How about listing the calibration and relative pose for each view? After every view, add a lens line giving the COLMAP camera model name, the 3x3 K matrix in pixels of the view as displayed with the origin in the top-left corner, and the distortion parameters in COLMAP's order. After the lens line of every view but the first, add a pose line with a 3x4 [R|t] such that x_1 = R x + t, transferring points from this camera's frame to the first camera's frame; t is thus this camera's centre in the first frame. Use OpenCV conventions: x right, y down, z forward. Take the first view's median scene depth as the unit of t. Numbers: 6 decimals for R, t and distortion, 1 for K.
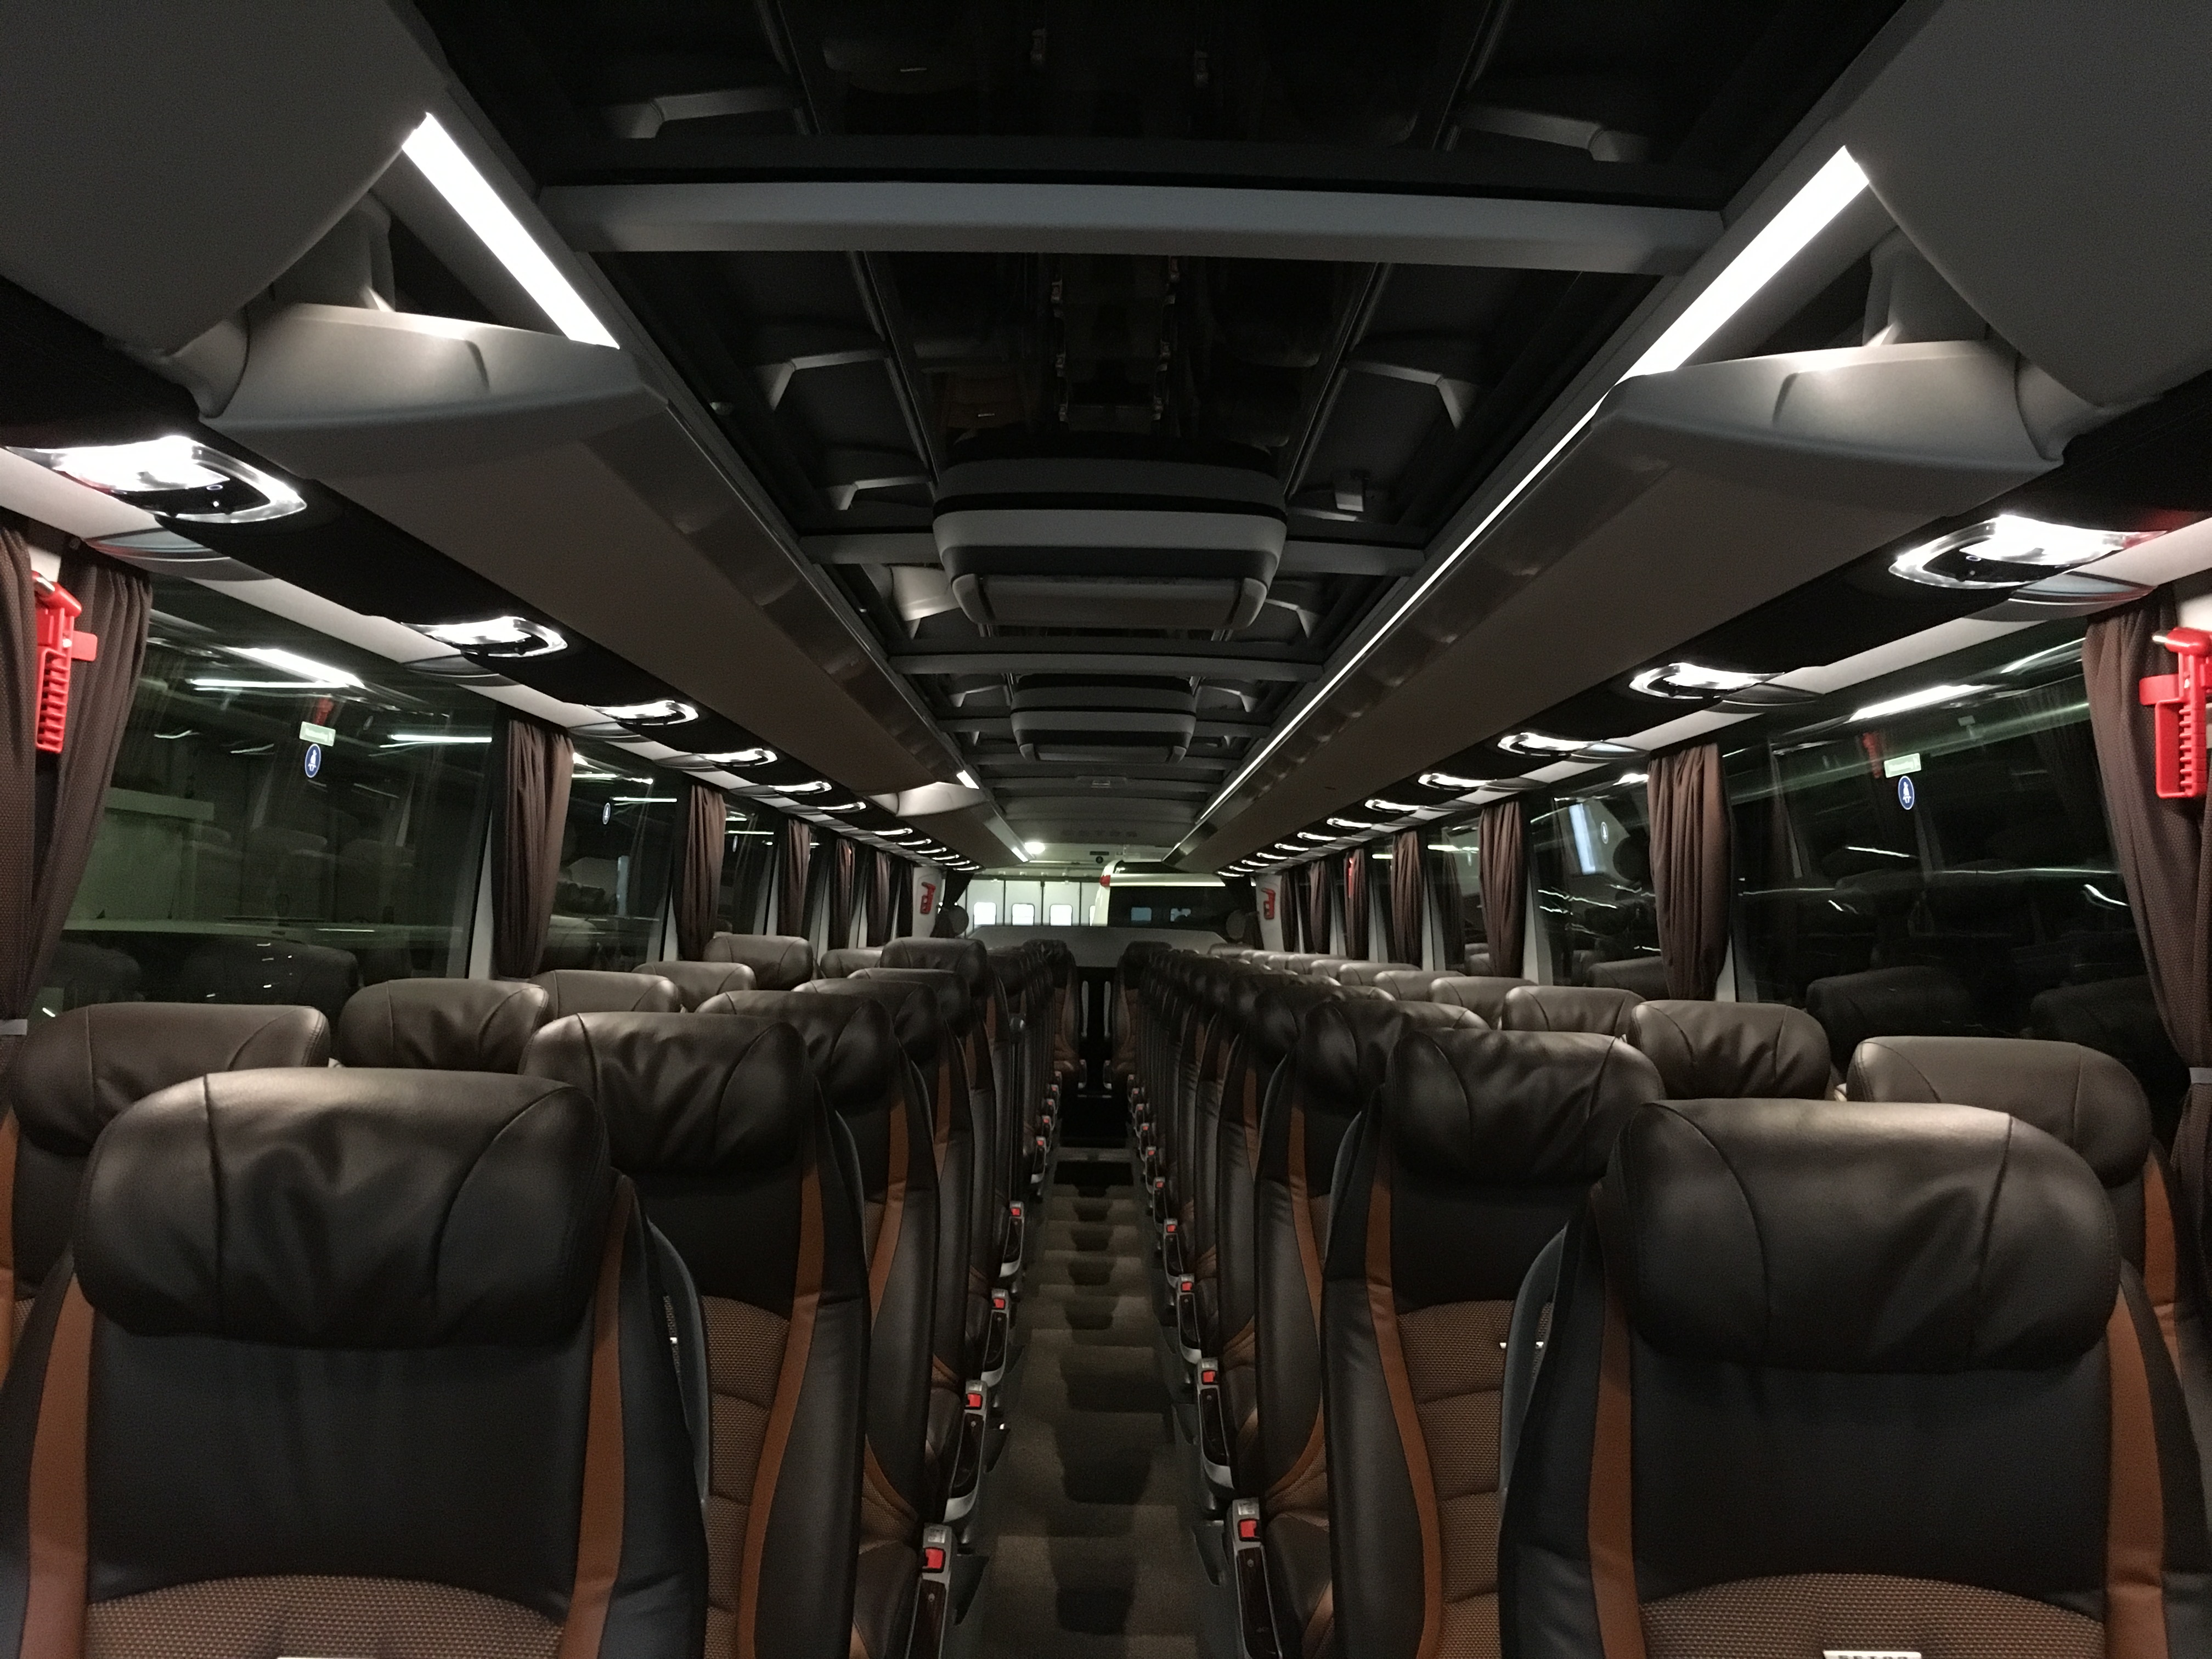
lens RADIAL K [[1873.6, 0, 1098.1], [0, 1873.6, 823.8], [0, 0, 1]] dist [0.050868, -0.057882]
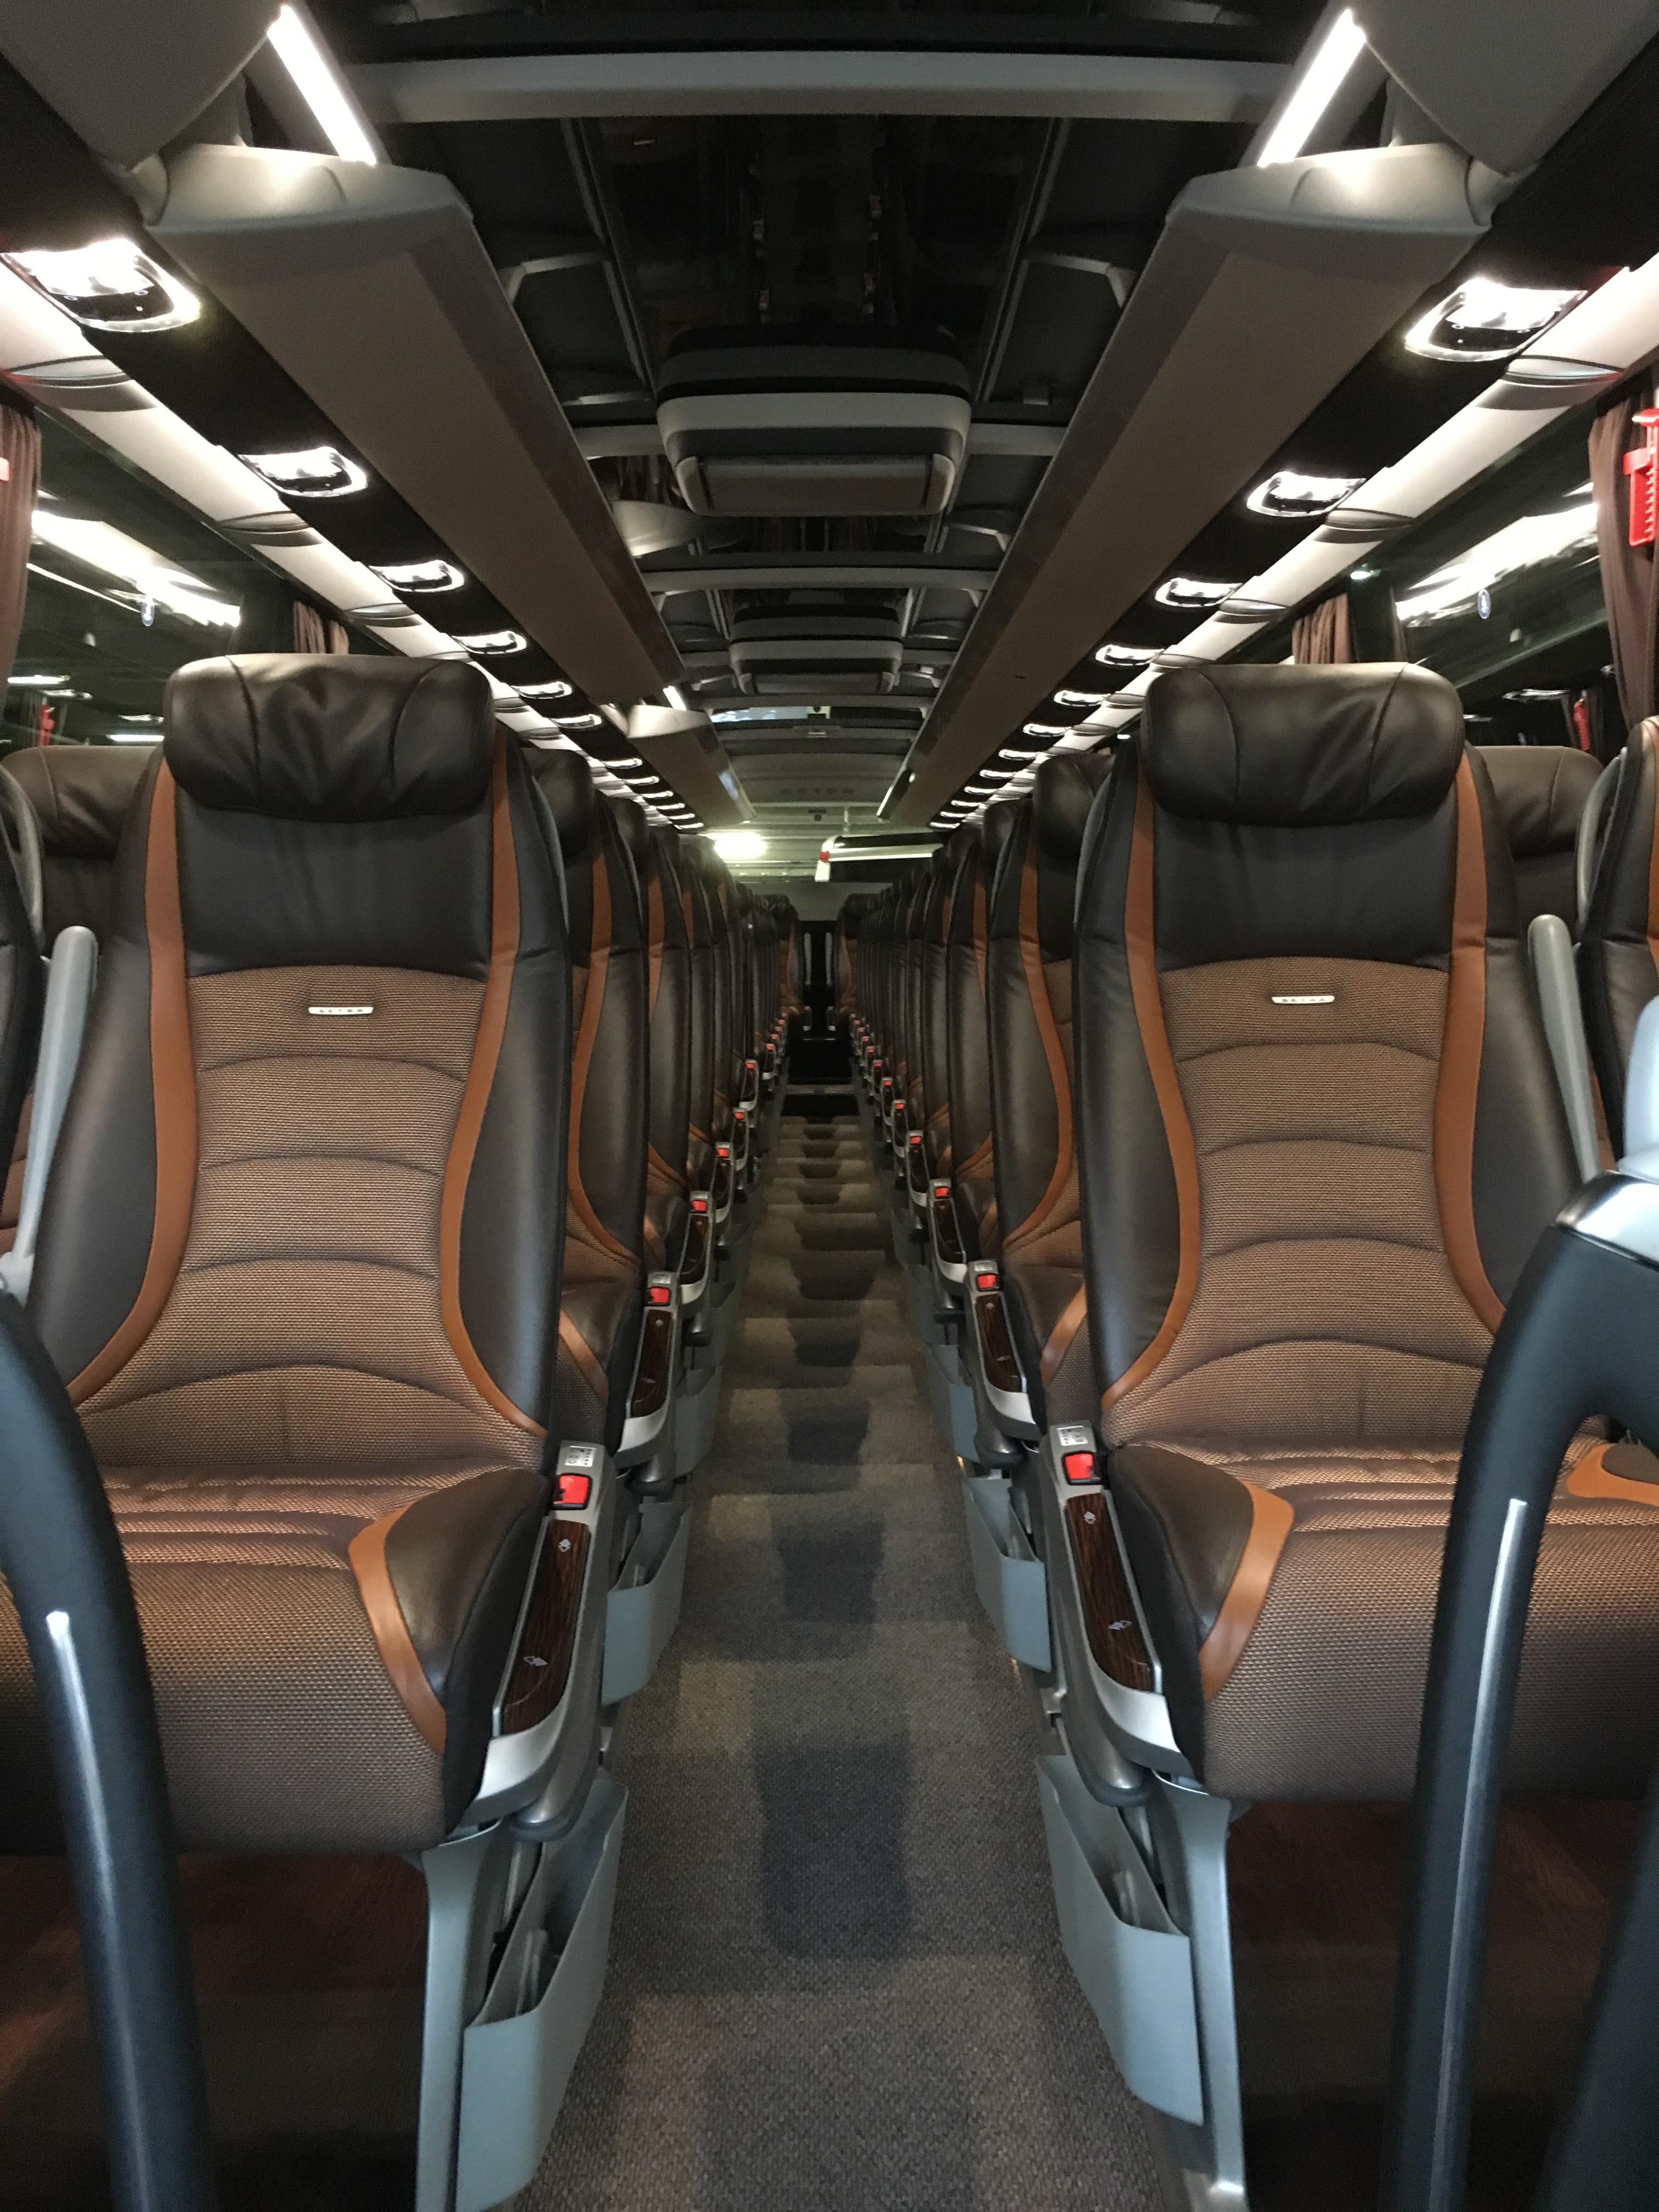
lens RADIAL K [[1873.6, 0, 836.4], [0, 1873.6, 1112.1], [0, 0, 1]] dist [0.050868, -0.057882]
pose [[0.999607, -0.027422, 0.005872, 0.002253], [0.026261, 0.988782, 0.147041, 0.158275], [-0.009838, -0.146829, 0.989113, -0.313534]]
